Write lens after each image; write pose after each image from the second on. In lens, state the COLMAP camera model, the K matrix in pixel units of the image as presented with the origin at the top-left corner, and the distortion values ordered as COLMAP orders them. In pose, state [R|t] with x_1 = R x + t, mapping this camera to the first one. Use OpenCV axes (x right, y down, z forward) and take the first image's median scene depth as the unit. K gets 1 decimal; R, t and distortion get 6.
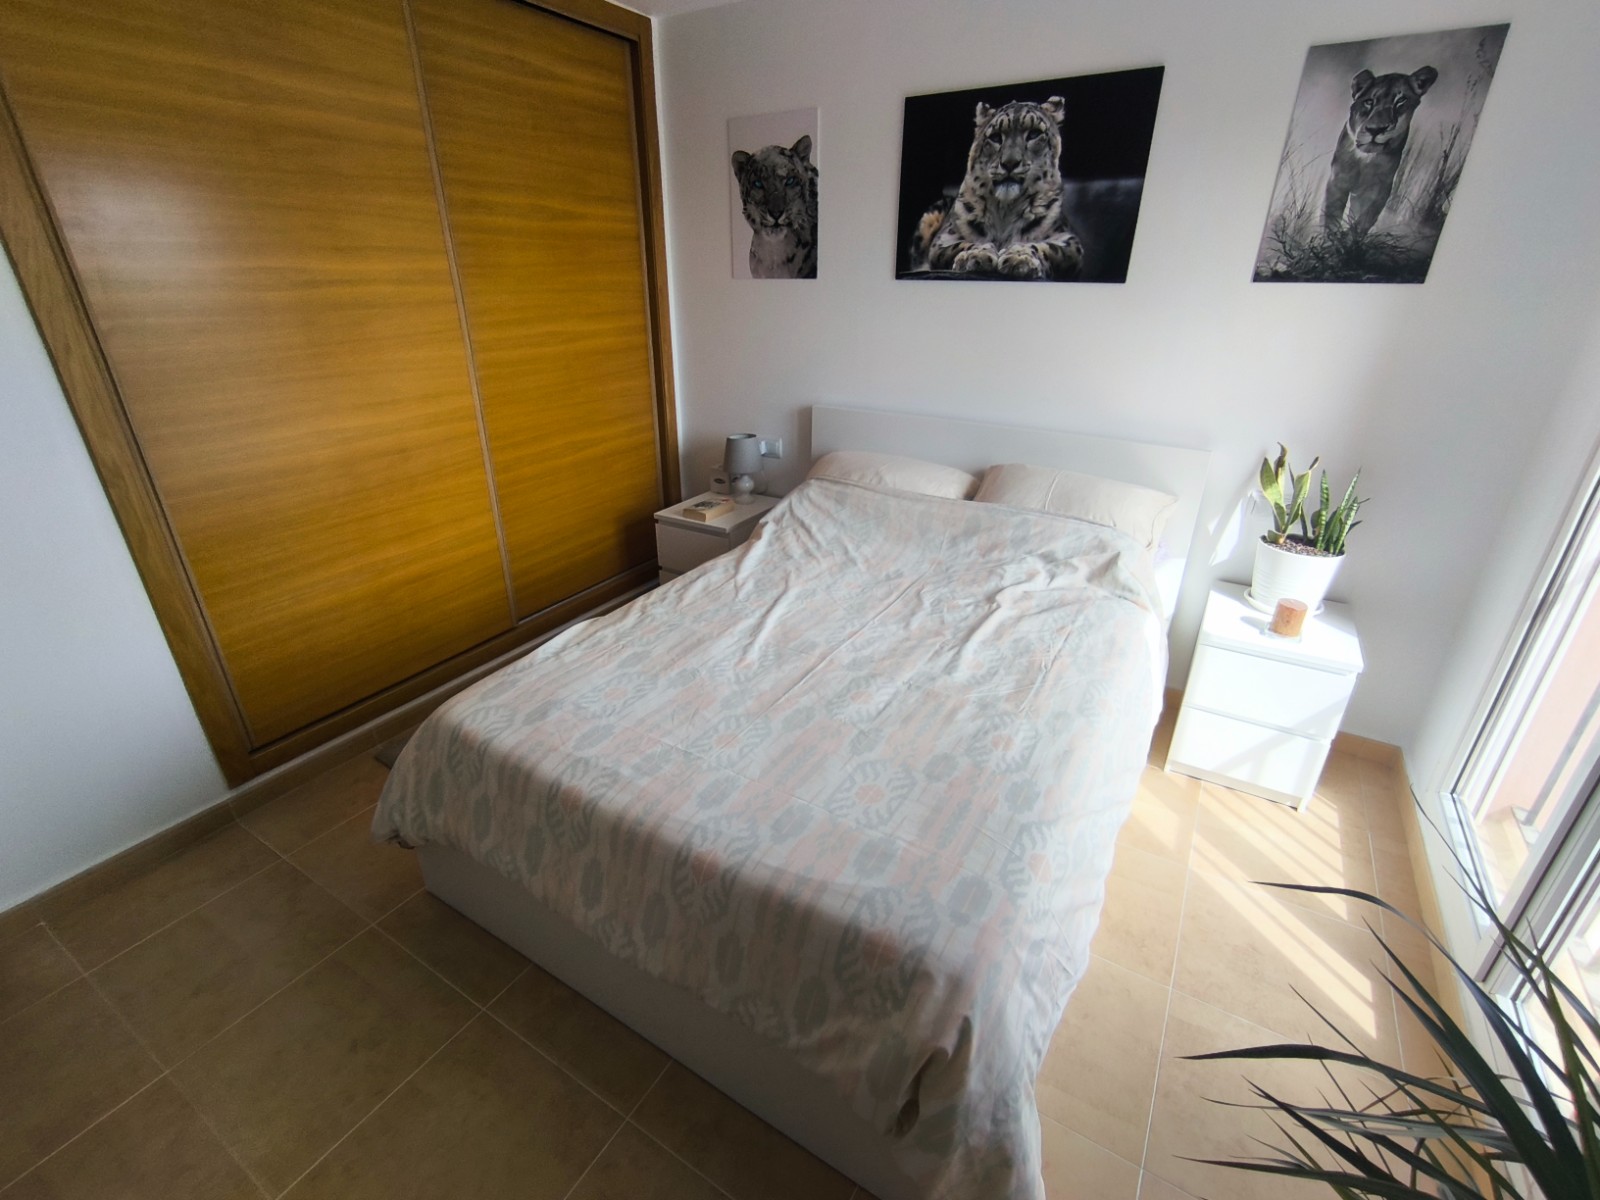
lens RADIAL K [[734.5, 0, 800.0], [0, 734.5, 600.0], [0, 0, 1]] dist [-0.000705, 0.007769]
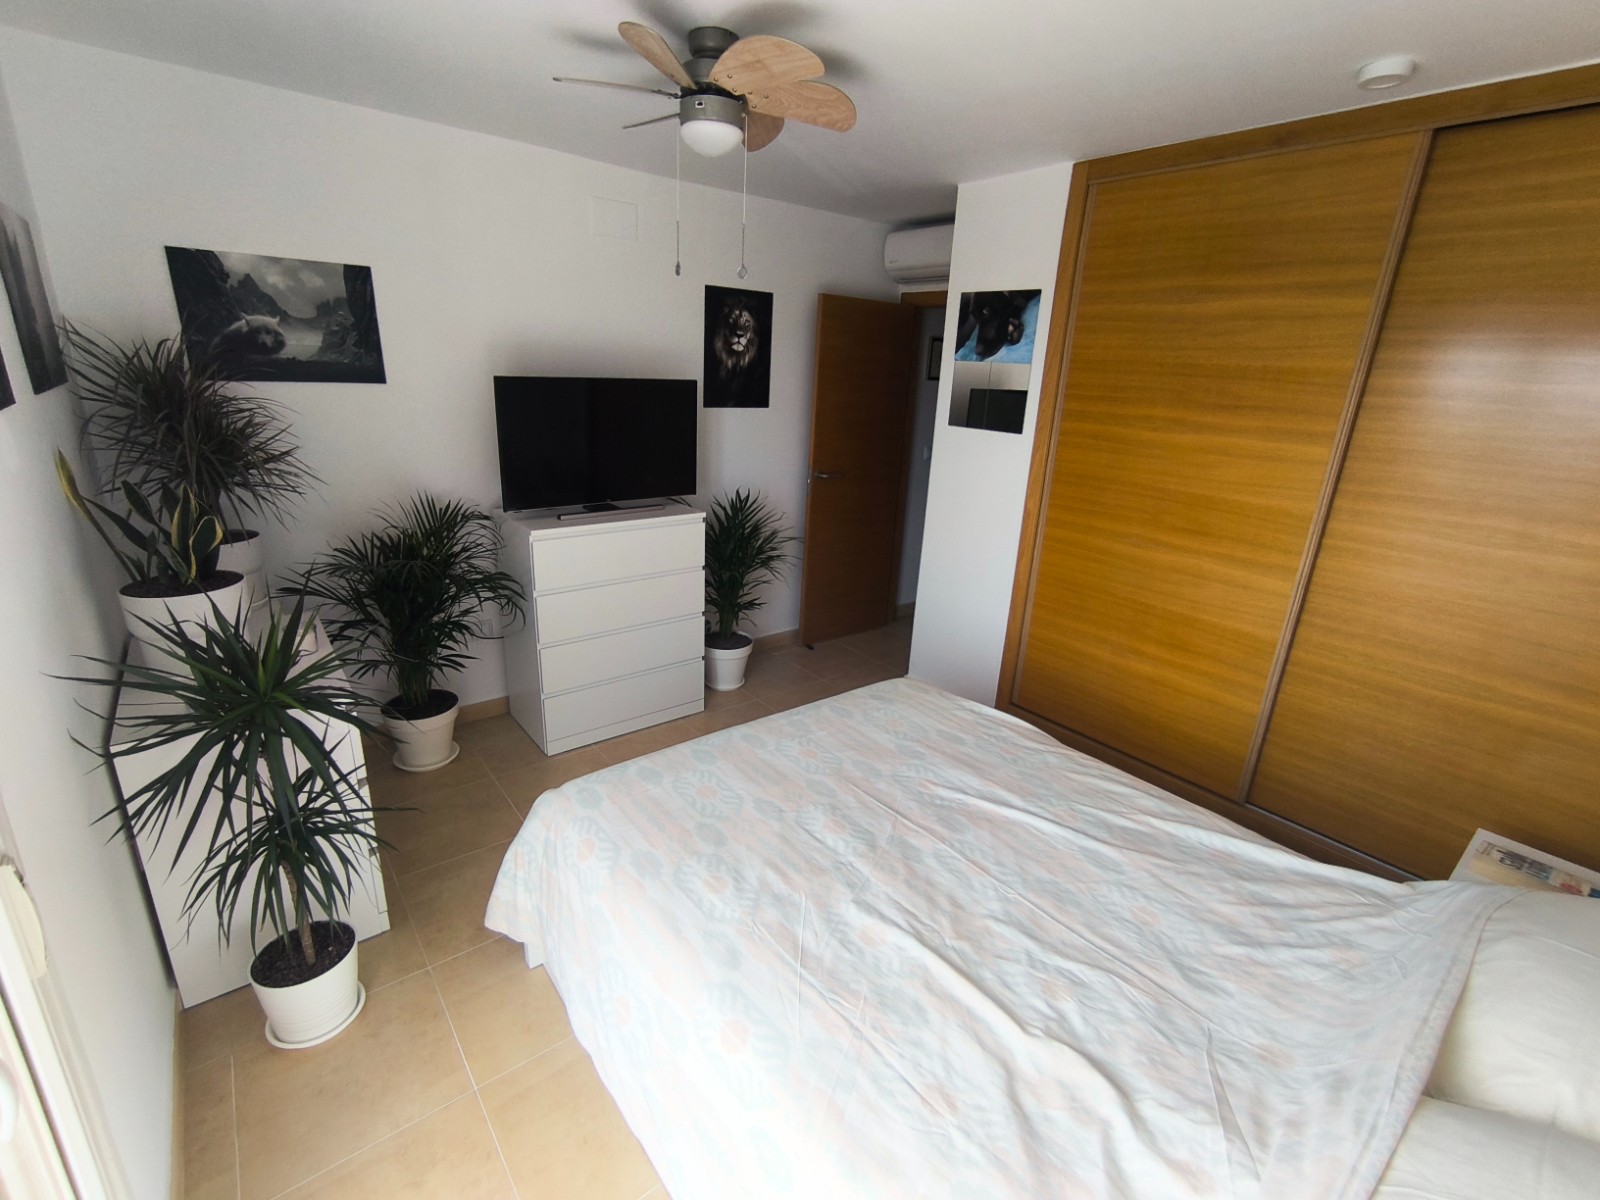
lens RADIAL K [[731.2, 0, 791.4], [0, 731.2, 599.6], [0, 0, 1]] dist [0.000042, 0.019217]
pose [[-0.339821, 0.274139, -0.899650, 0.661922], [-0.438811, 0.799856, 0.409481, -0.359292], [0.831845, 0.533927, -0.151513, 0.673925]]
